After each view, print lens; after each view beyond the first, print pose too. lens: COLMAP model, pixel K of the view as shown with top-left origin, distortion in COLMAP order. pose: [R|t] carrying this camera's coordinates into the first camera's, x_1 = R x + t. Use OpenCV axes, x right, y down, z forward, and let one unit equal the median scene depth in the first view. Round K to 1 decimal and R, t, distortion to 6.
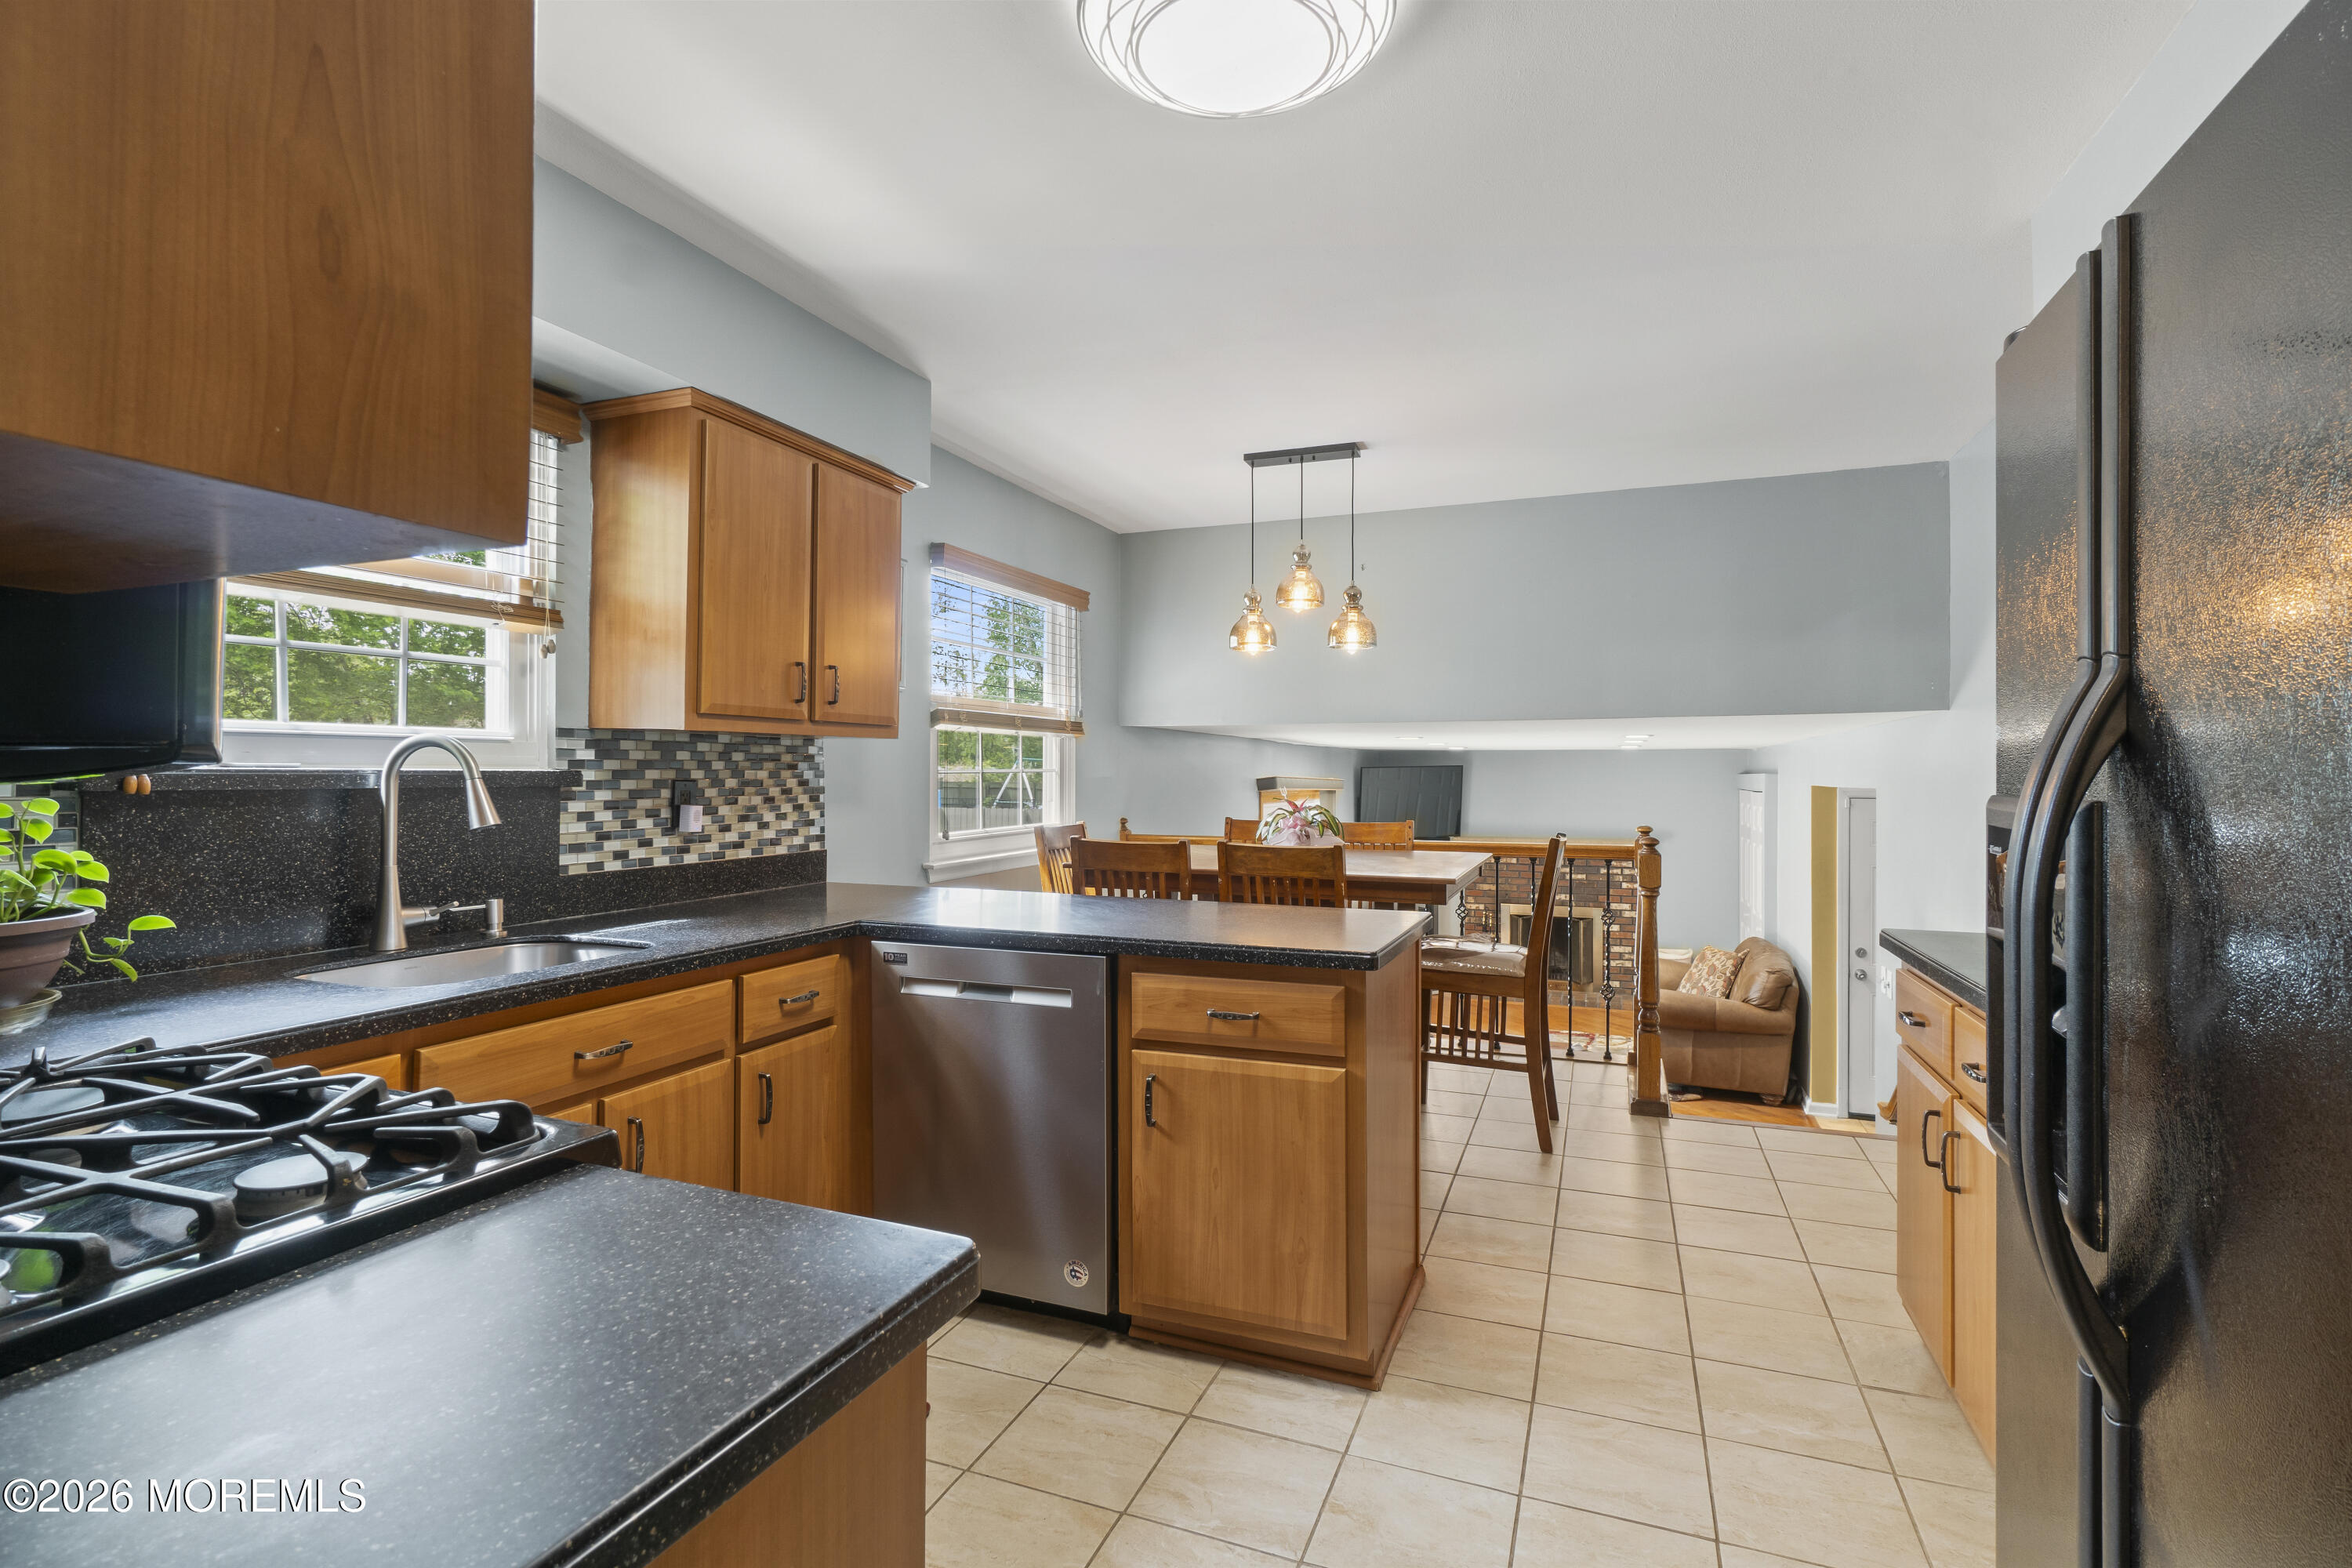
lens RADIAL K [[1126.8, 0, 1172.8], [0, 1126.8, 772.9], [0, 0, 1]] dist [0.004002, 0.000185]
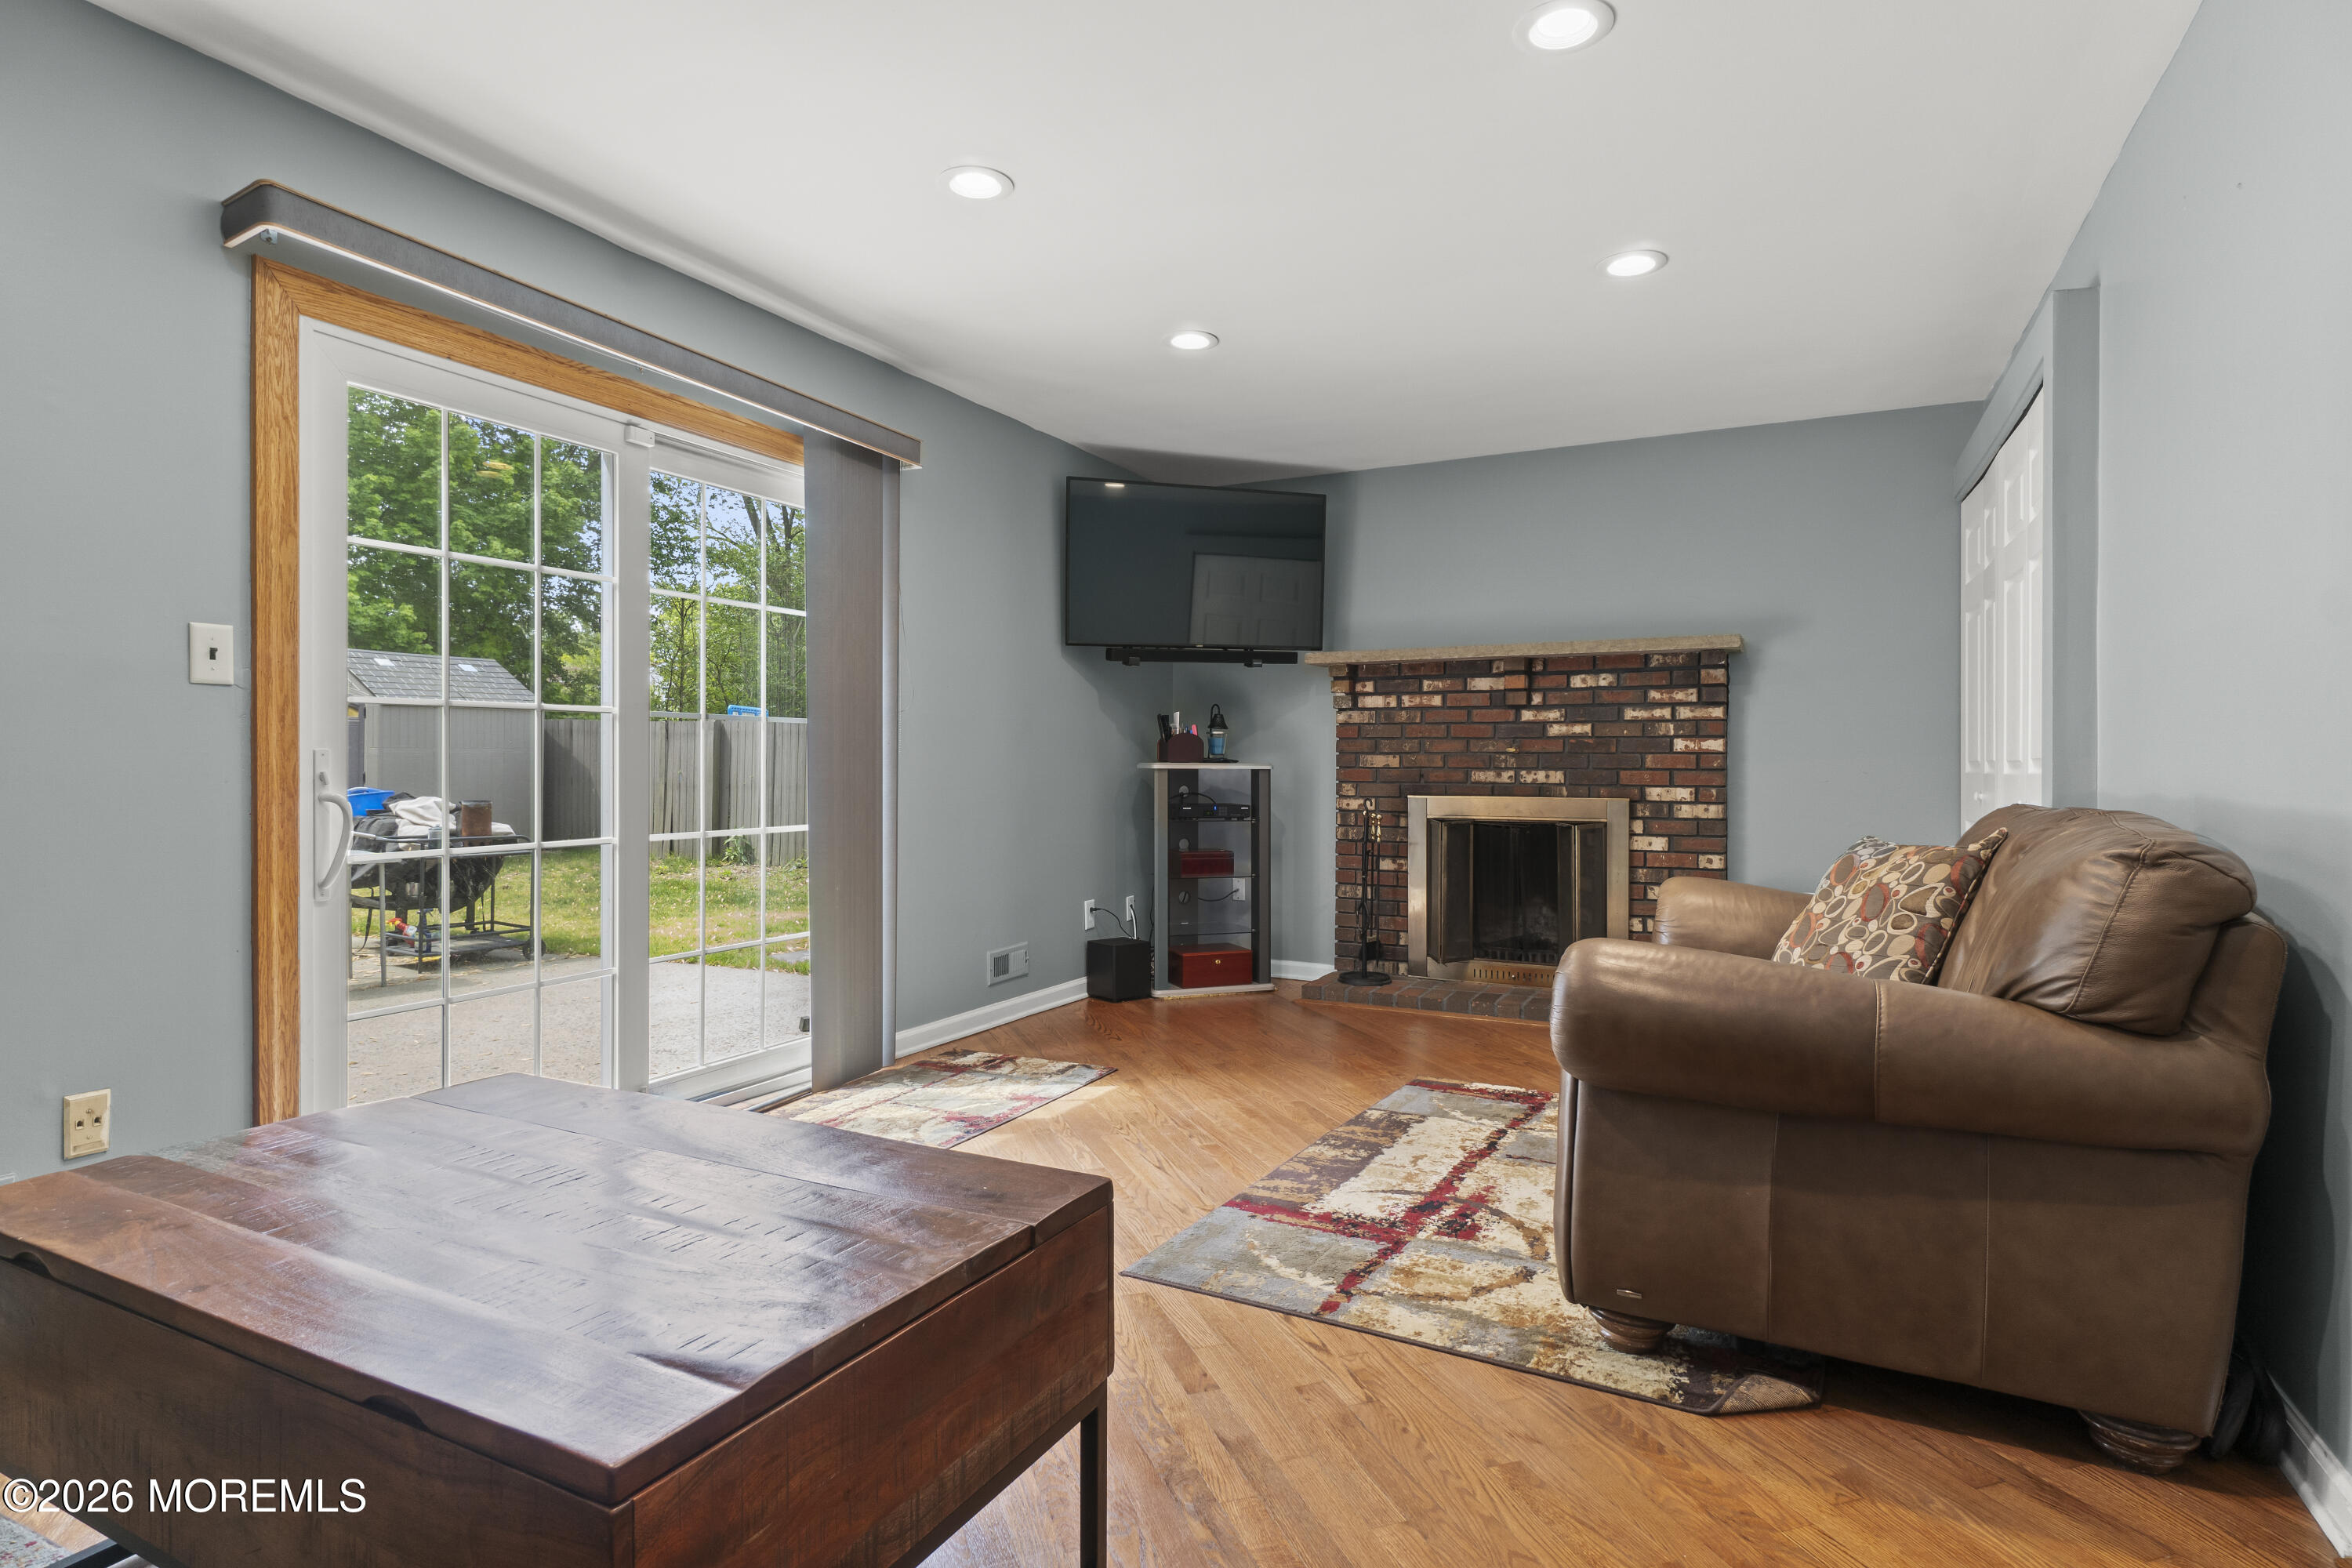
lens RADIAL K [[1238.1, 0, 1172.9], [0, 1238.1, 781.3], [0, 0, 1]] dist [-0.005890, -0.000354]
pose [[0.996138, -0.000375, -0.087798, 0.374572], [0.001498, 0.999918, 0.012722, 0.162148], [0.087786, -0.012804, 0.996057, 0.766160]]
